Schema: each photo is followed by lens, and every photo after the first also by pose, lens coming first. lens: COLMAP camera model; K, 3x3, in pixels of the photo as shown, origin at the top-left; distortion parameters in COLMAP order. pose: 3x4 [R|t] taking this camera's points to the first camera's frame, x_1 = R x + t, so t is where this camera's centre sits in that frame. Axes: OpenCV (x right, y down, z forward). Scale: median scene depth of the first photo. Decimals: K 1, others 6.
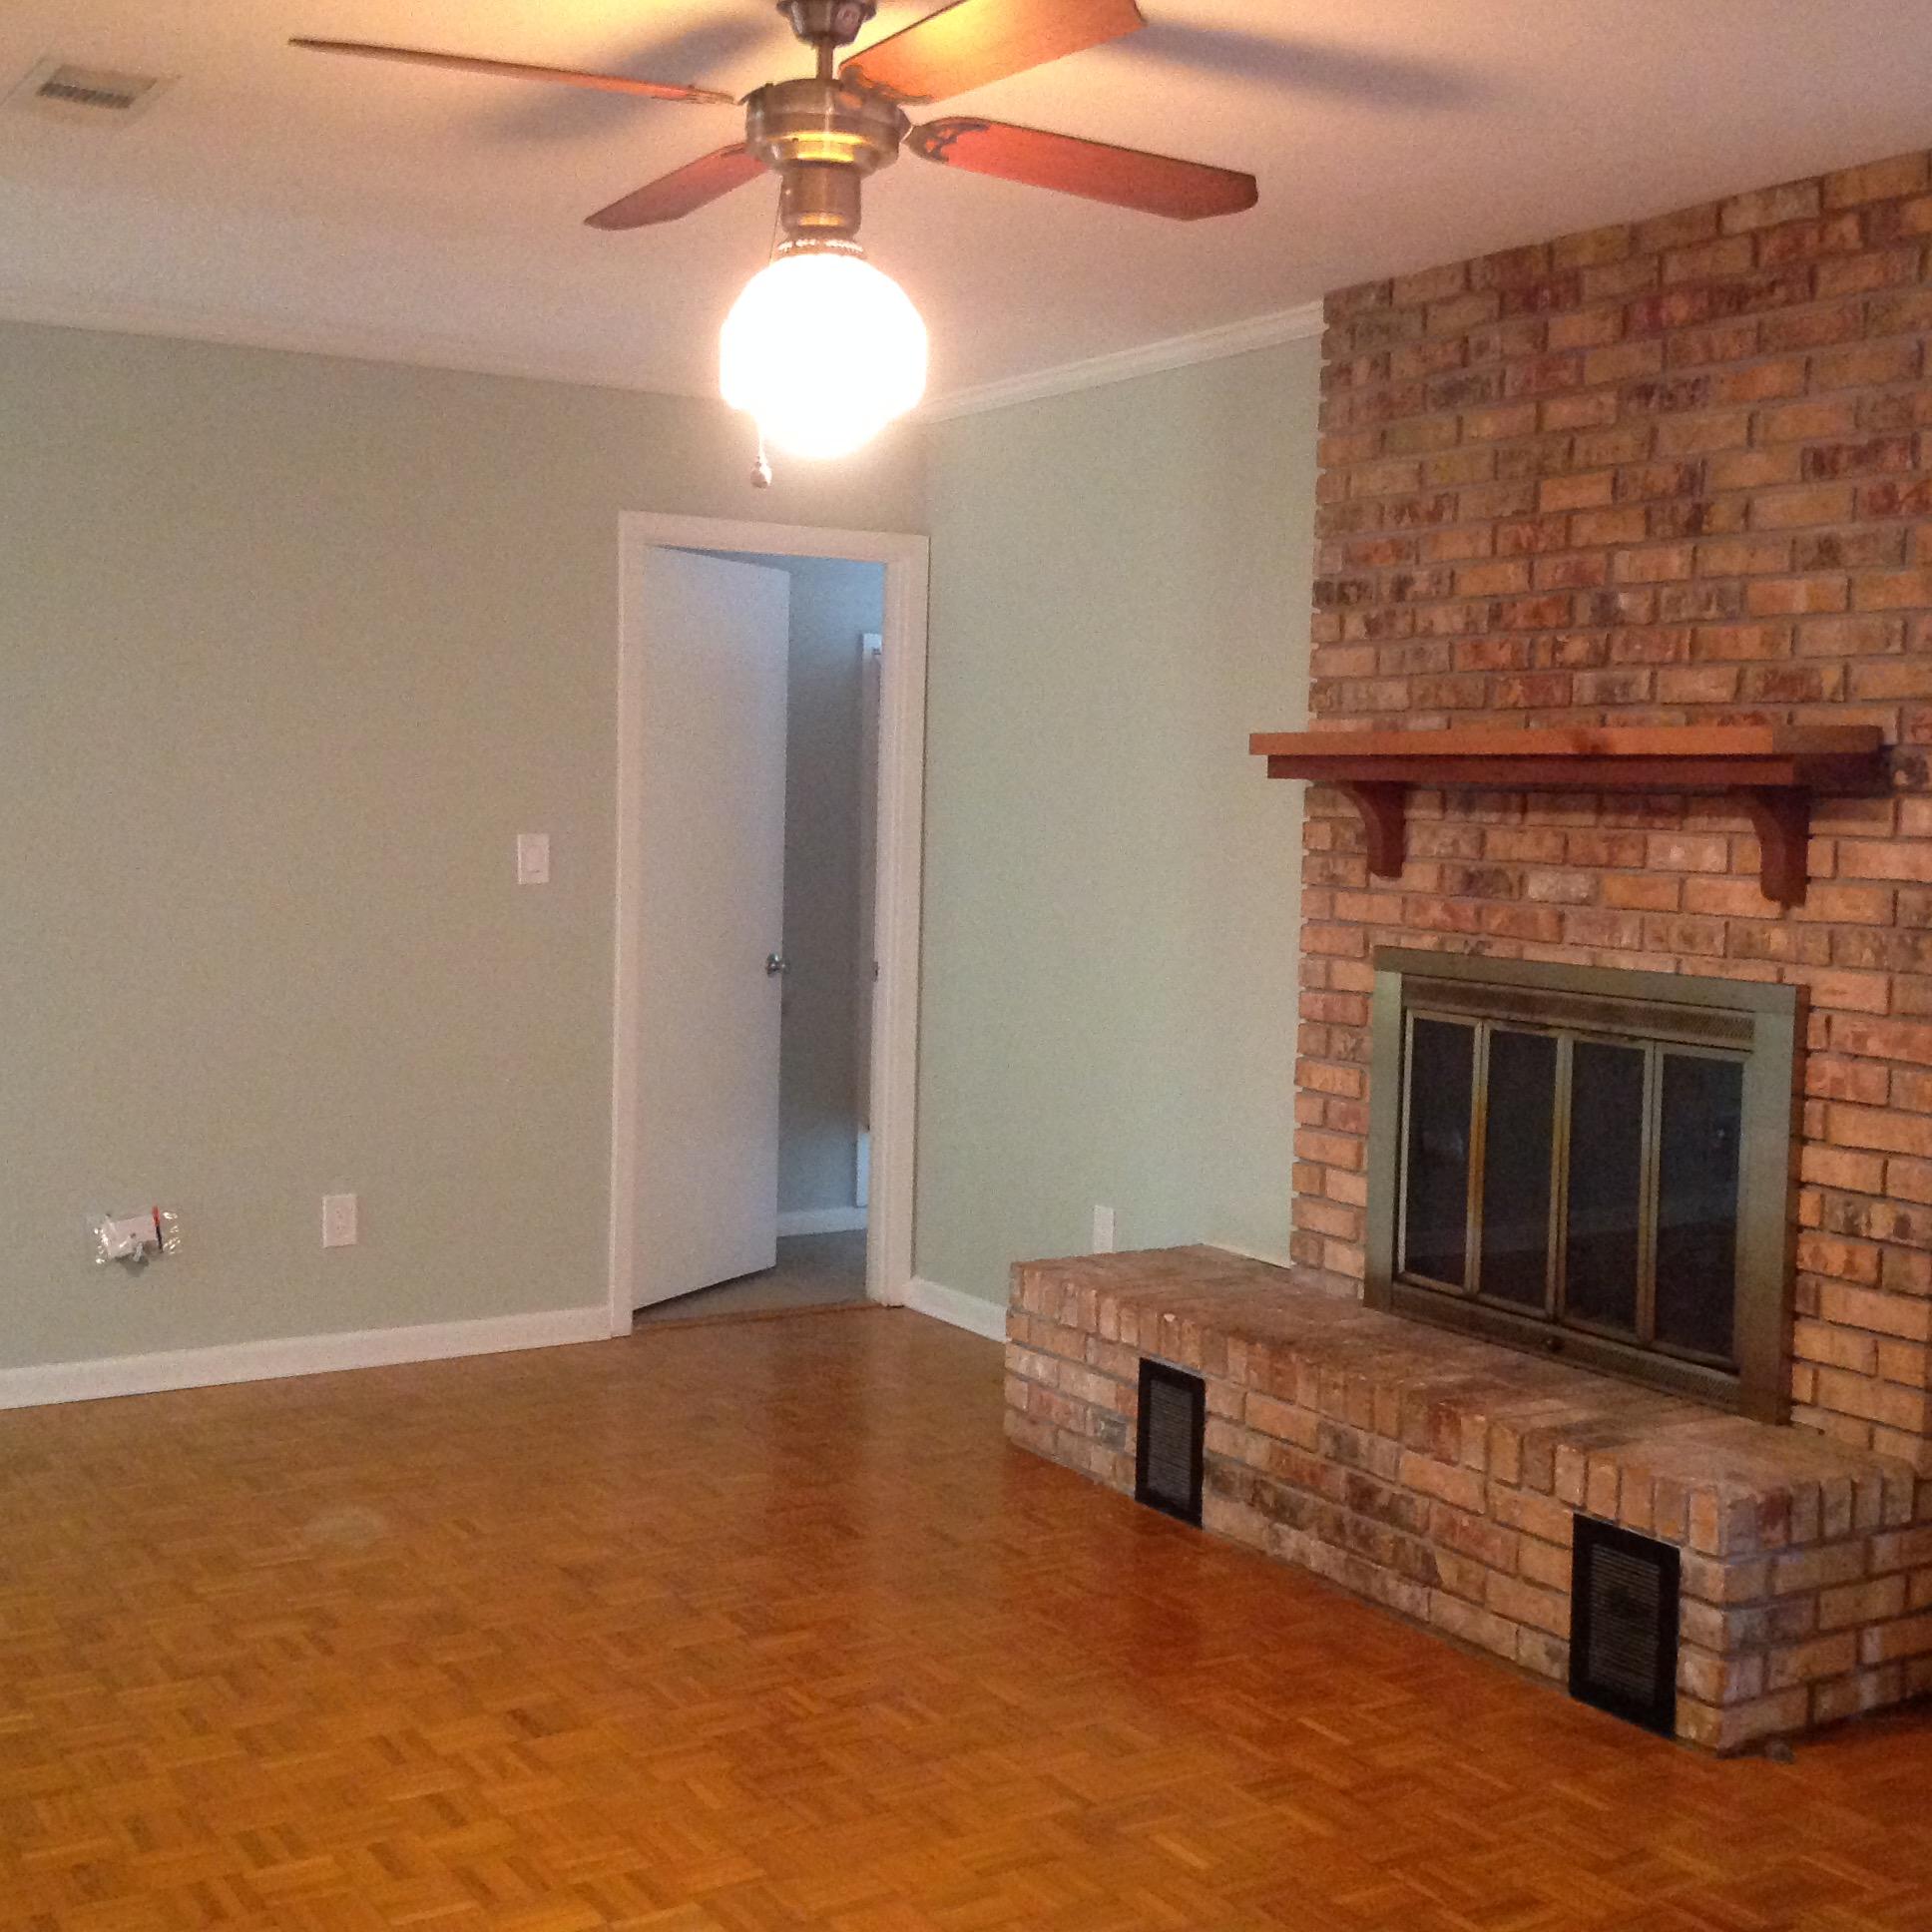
lens RADIAL K [[2417.8, 0, 925.3], [0, 2417.8, 996.1], [0, 0, 1]] dist [0.201325, -0.566053]
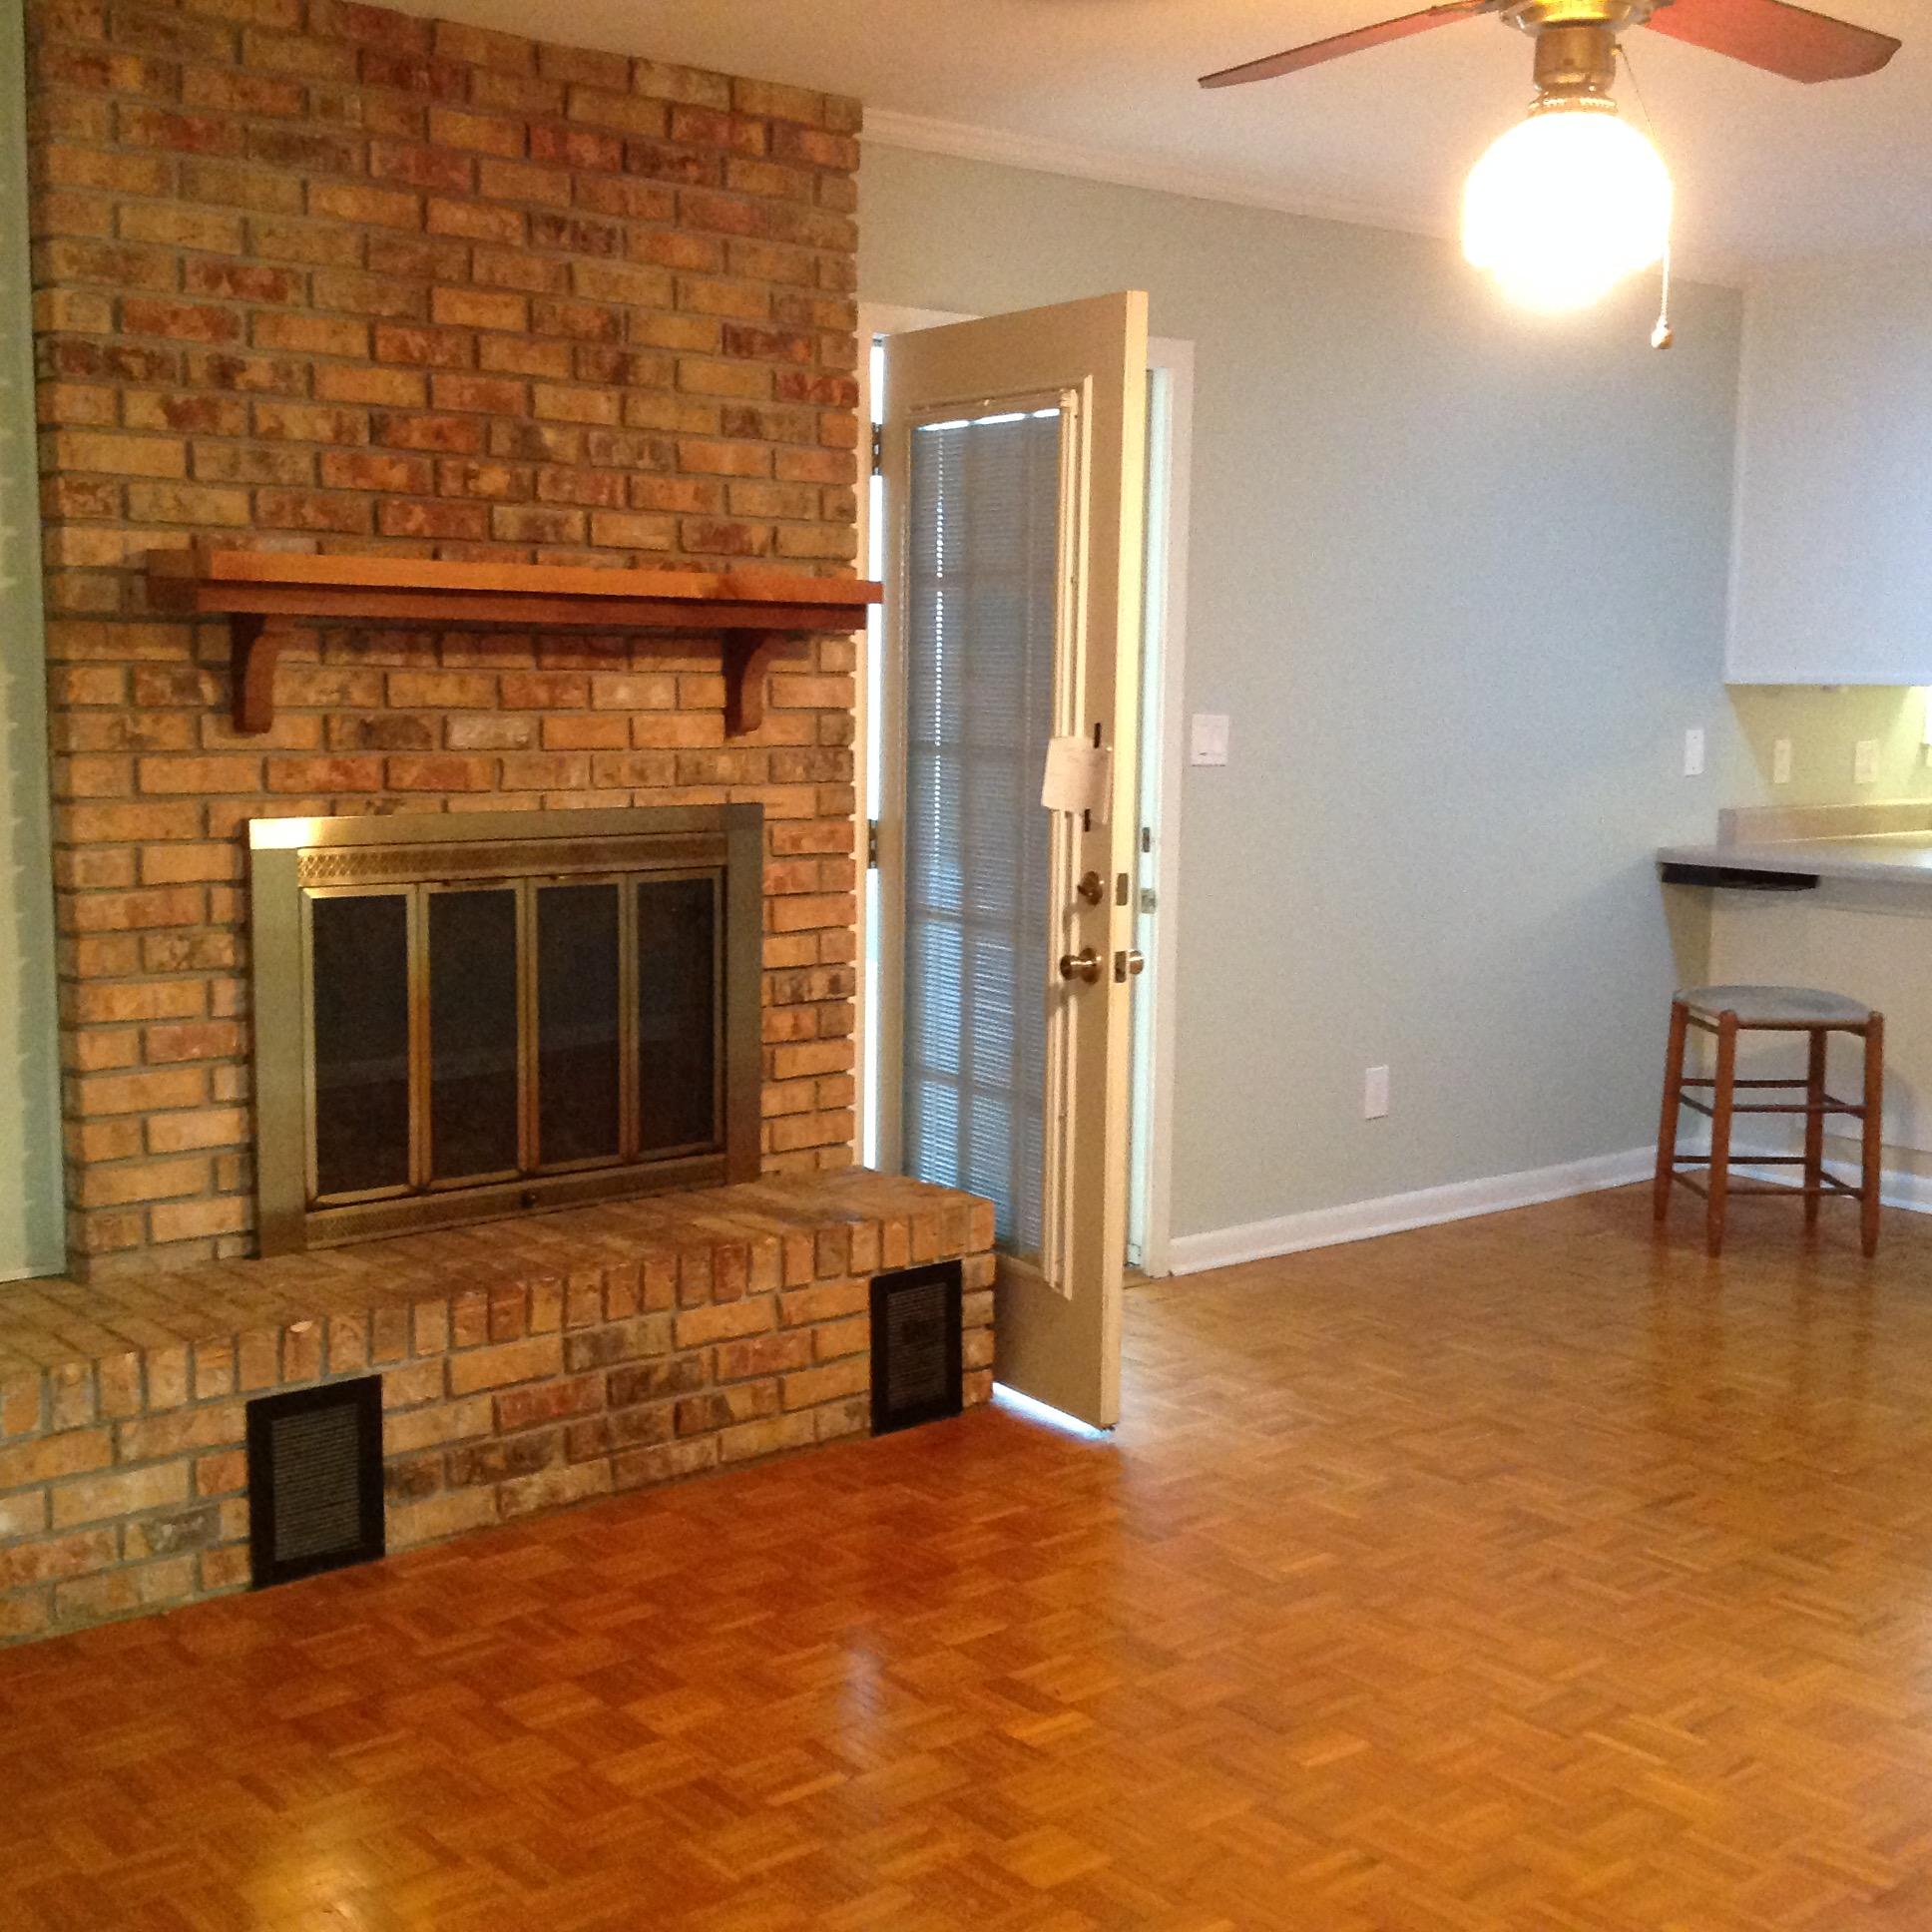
lens RADIAL K [[2417.8, 0, 925.3], [0, 2417.8, 996.1], [0, 0, 1]] dist [0.201325, -0.566053]
pose [[-0.136901, -0.154351, 0.978486, -0.732931], [0.074003, 0.983432, 0.165485, -0.090930], [-0.987817, 0.095066, -0.123210, 0.988127]]
